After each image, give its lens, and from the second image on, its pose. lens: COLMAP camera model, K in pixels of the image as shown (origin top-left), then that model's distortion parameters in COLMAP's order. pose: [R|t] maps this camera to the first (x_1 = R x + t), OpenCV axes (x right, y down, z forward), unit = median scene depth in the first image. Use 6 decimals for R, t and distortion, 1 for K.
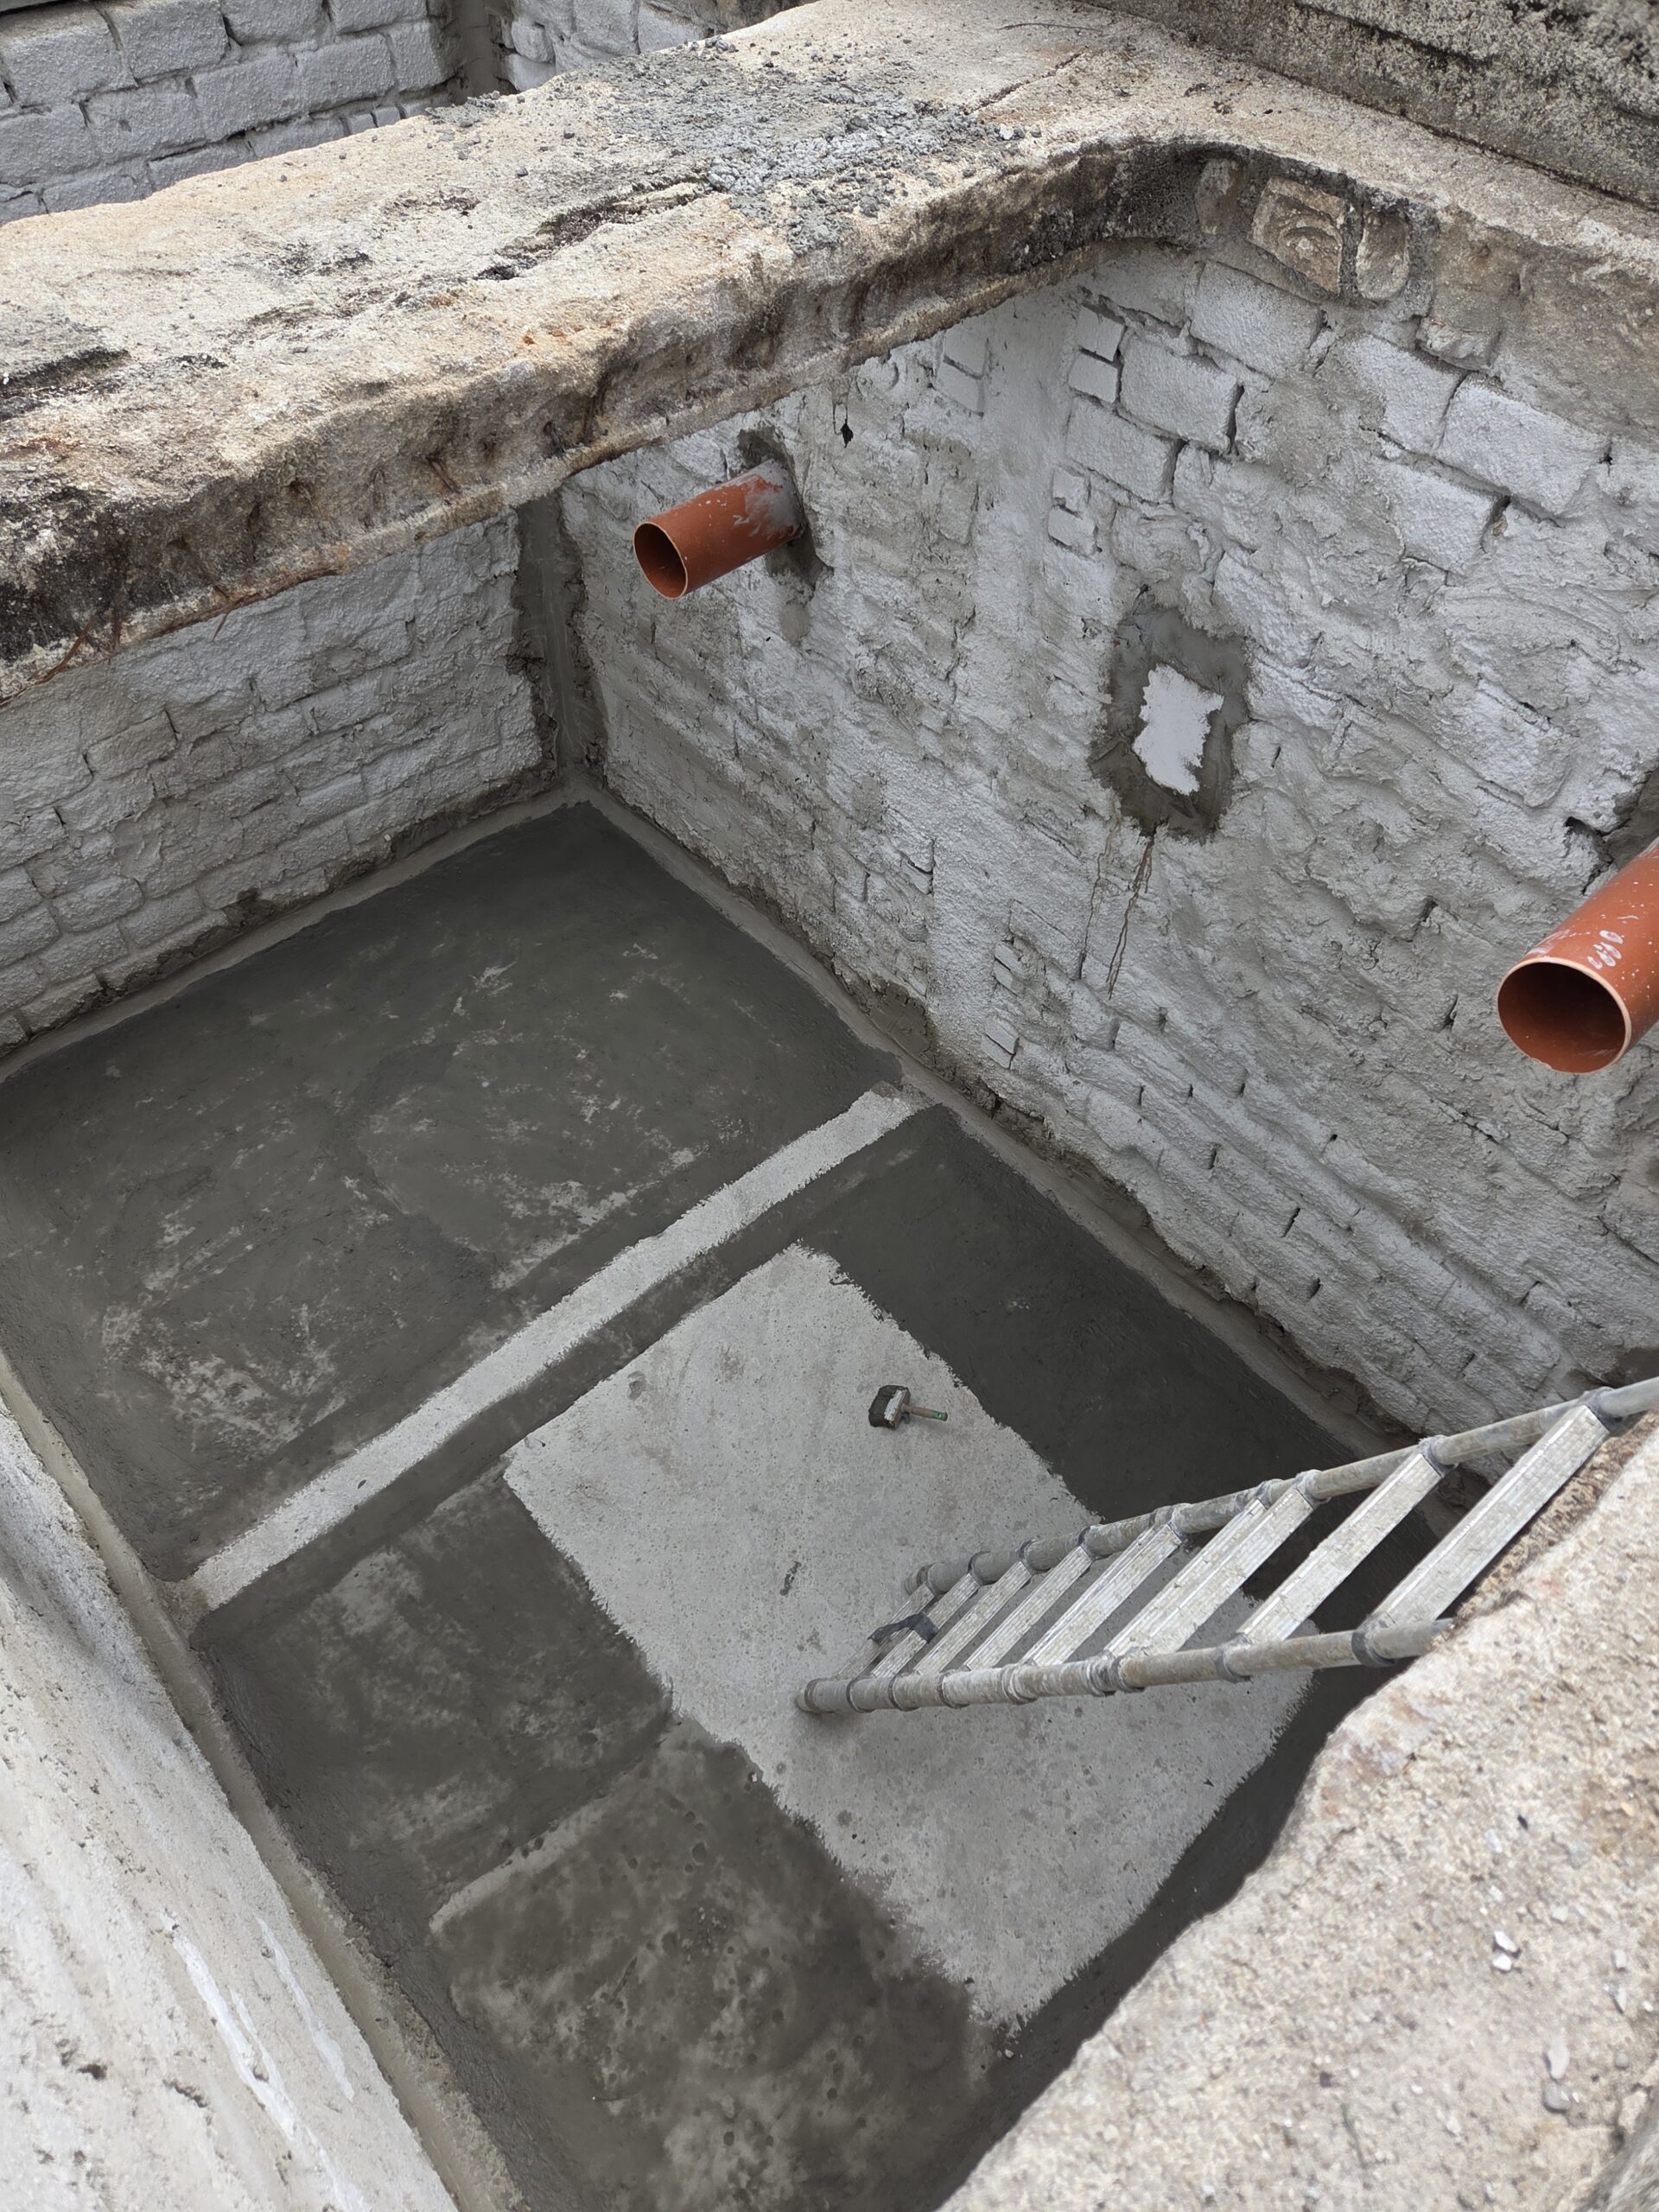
lens RADIAL K [[1463.2, 0, 822.1], [0, 1463.2, 1116.3], [0, 0, 1]] dist [0.060153, -0.036336]
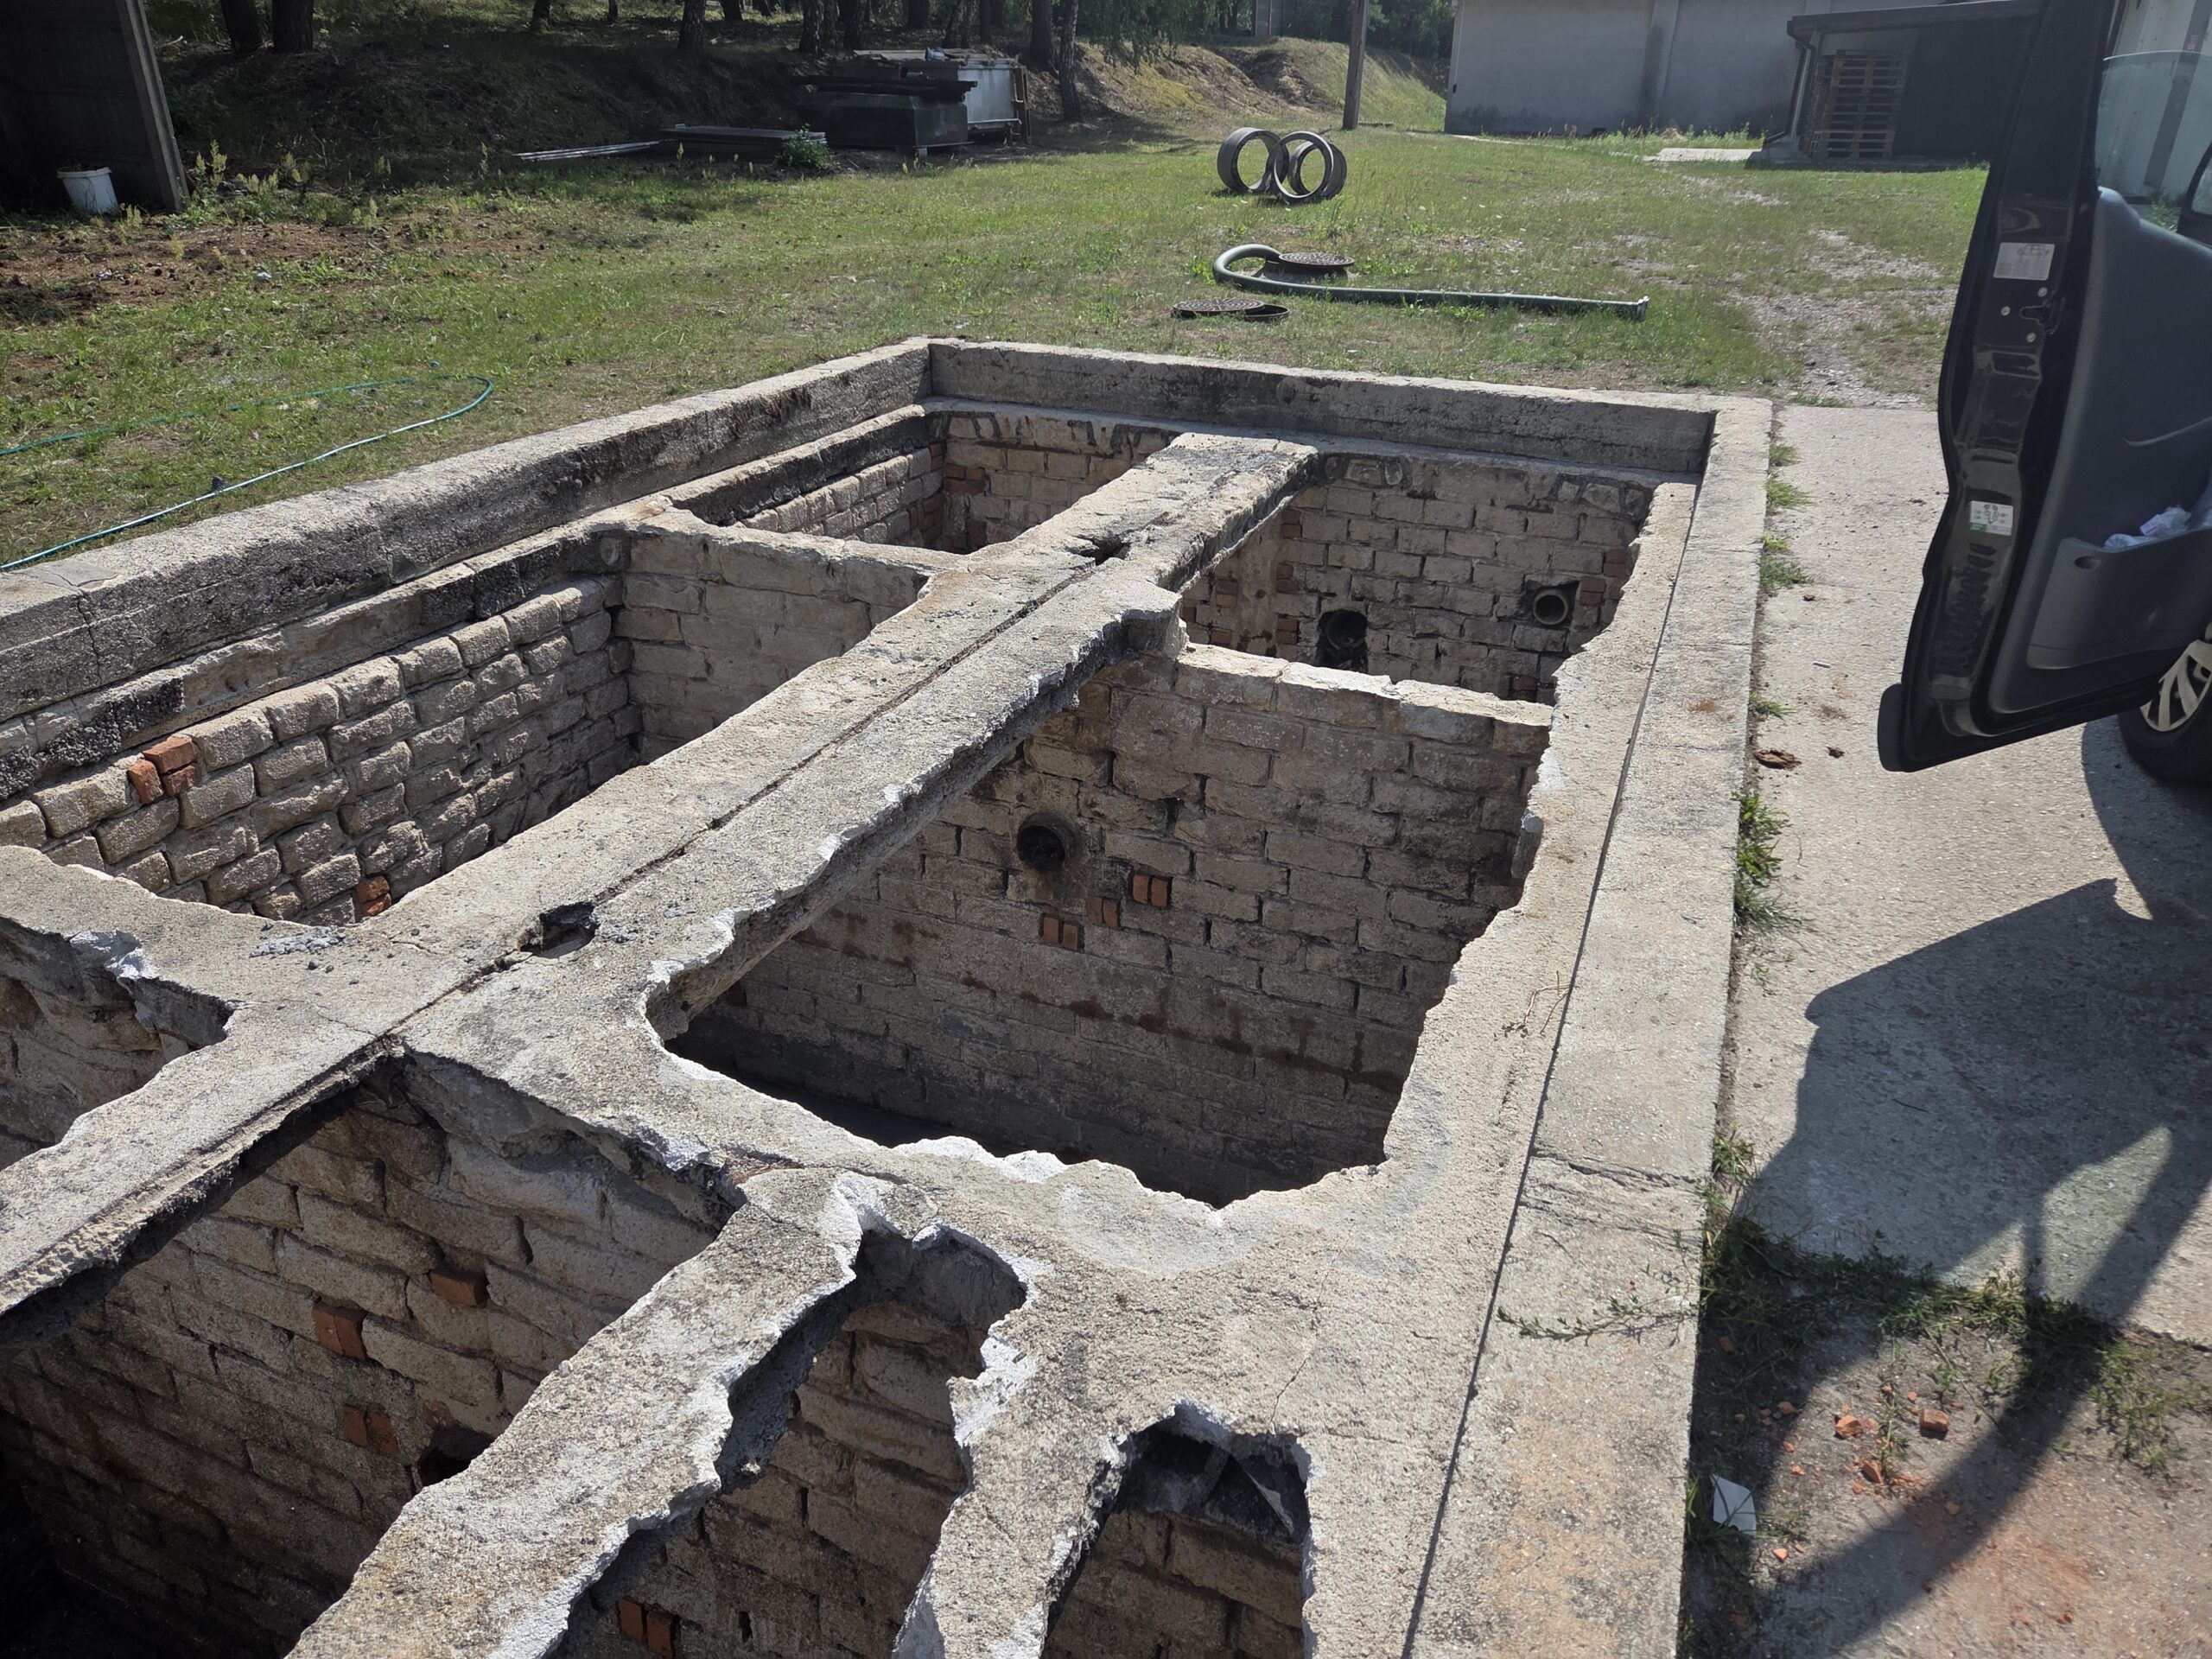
lens RADIAL K [[1461.1, 0, 1095.6], [0, 1461.1, 826.5], [0, 0, 1]] dist [0.061087, -0.041586]
pose [[0.899421, -0.200890, 0.388181, -1.714854], [0.342394, 0.875856, -0.340063, 1.042094], [-0.271676, 0.438771, 0.856547, -1.334826]]
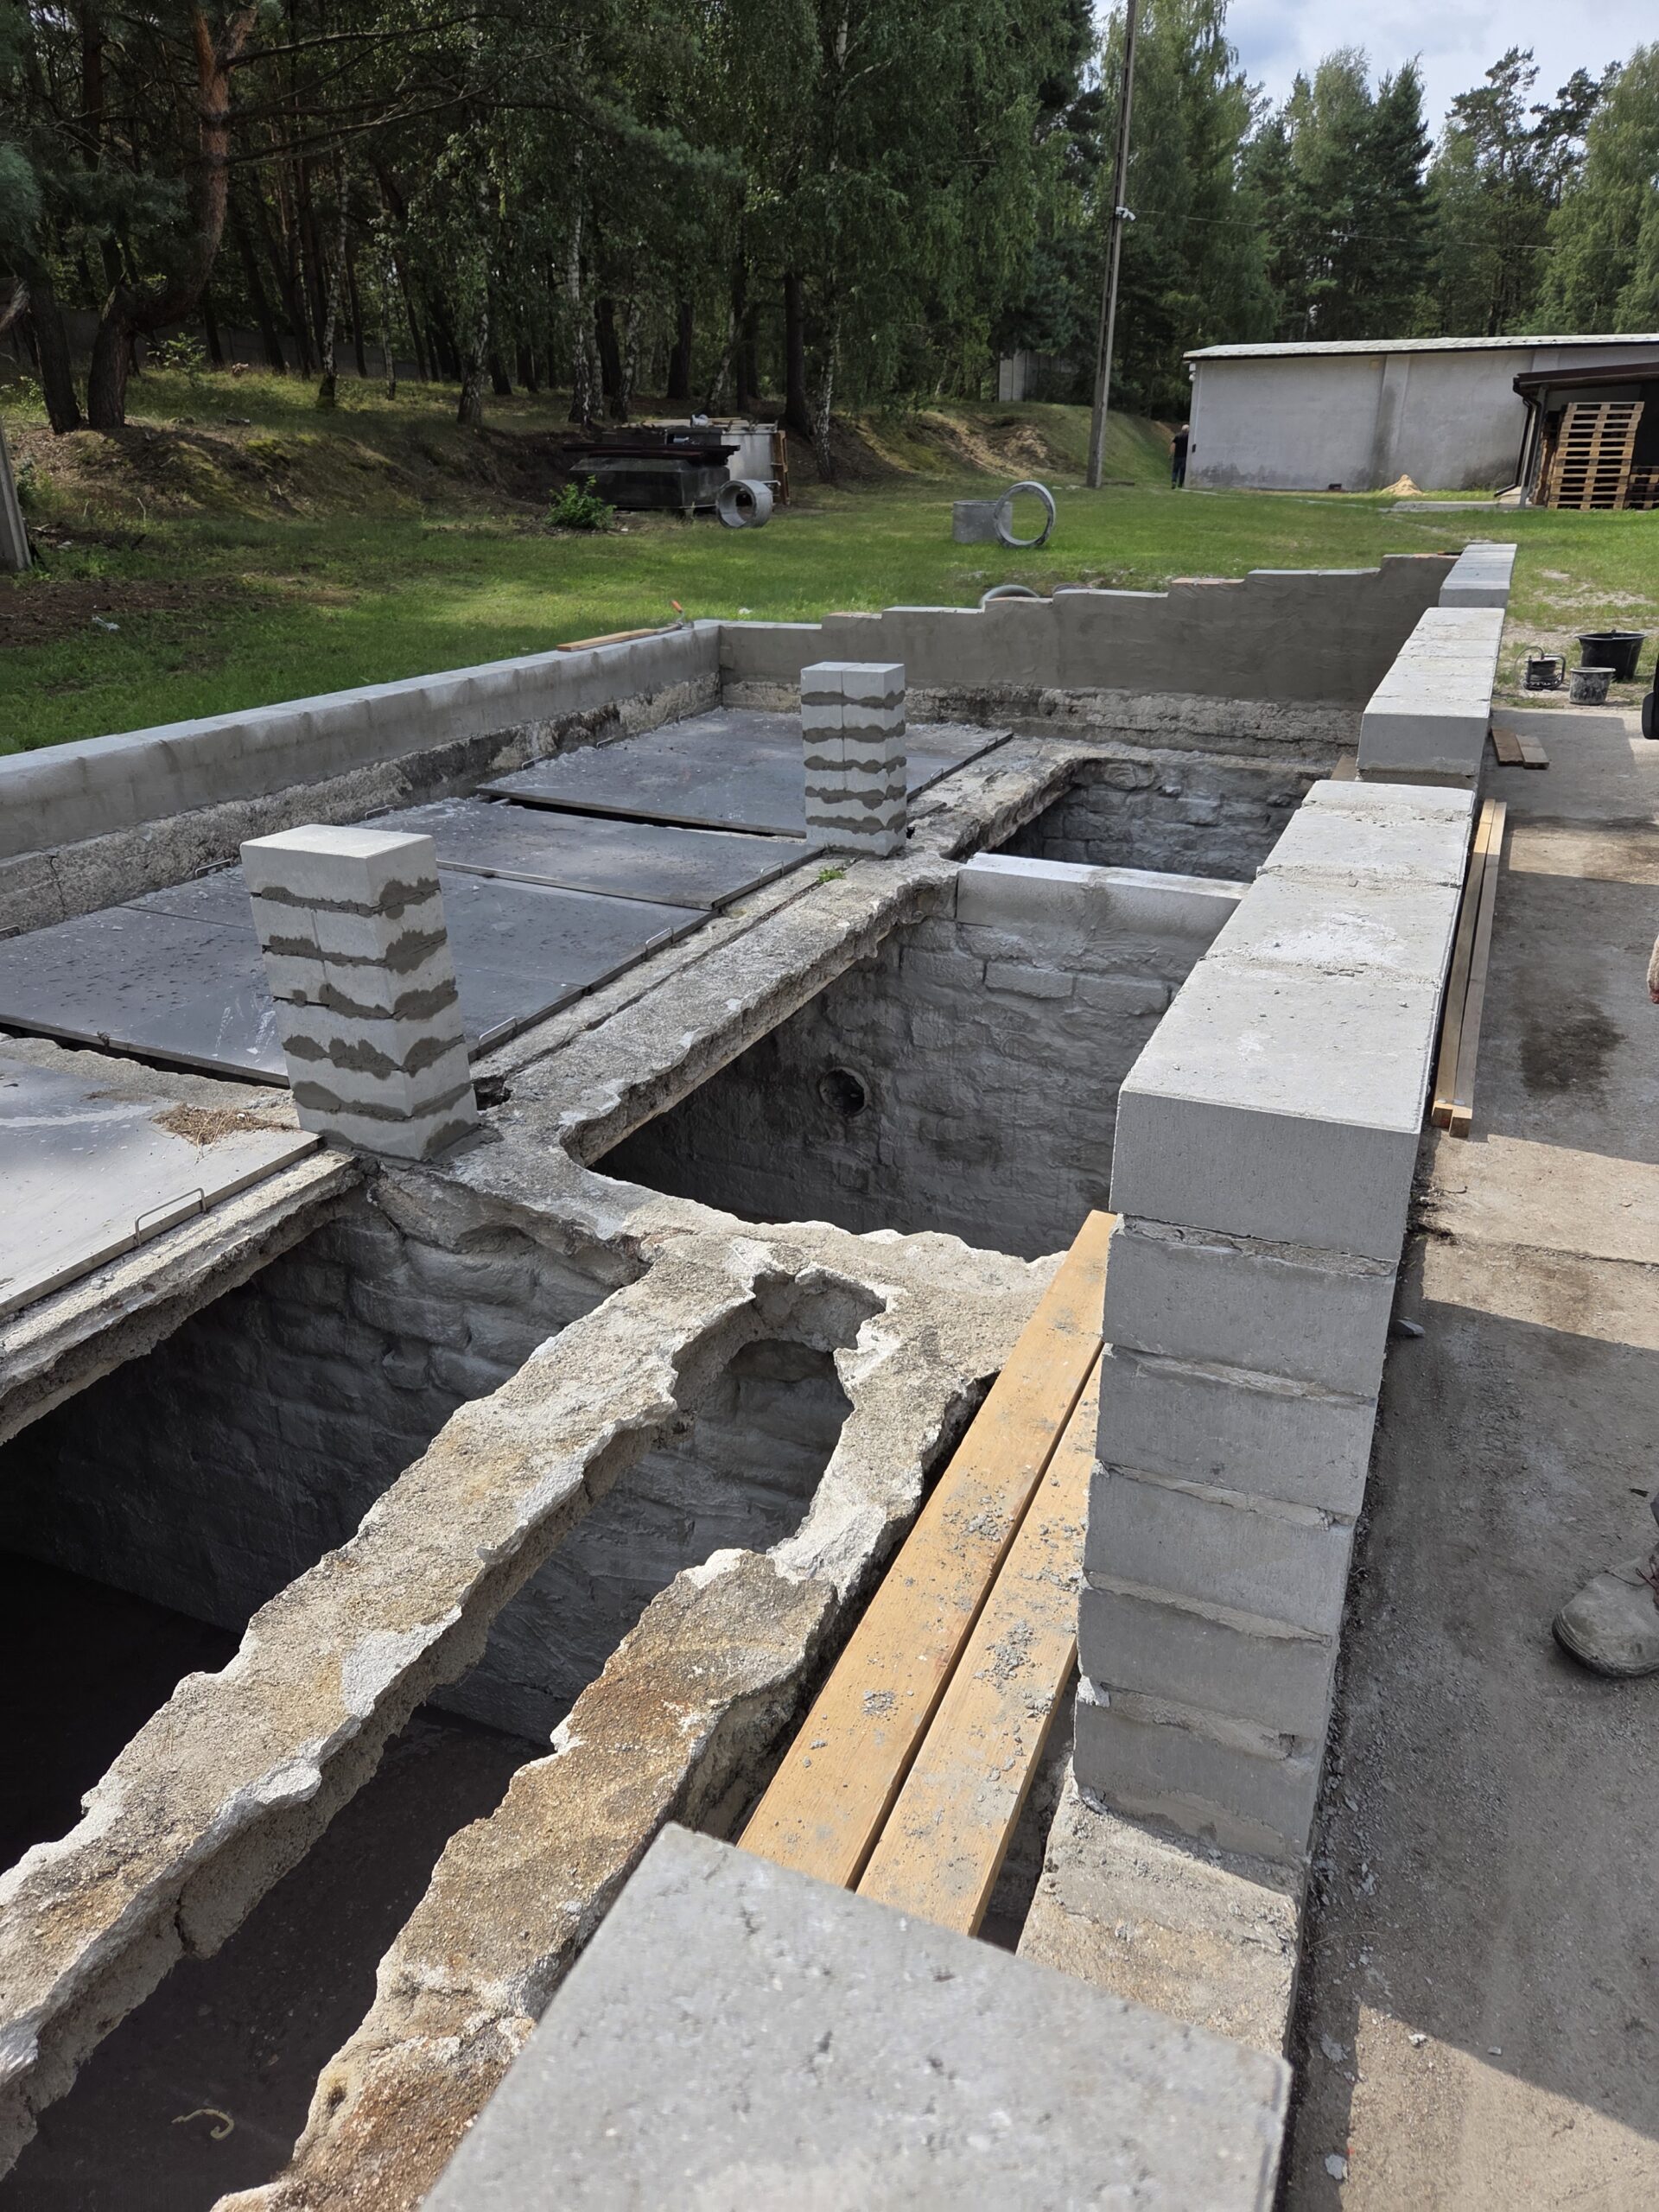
lens RADIAL K [[1463.2, 0, 822.1], [0, 1463.2, 1116.3], [0, 0, 1]] dist [0.060153, -0.036336]
pose [[0.904143, -0.189936, 0.382687, -1.961704], [0.342409, 0.857849, -0.383212, 1.308484], [-0.255502, 0.477514, 0.840654, -1.499154]]
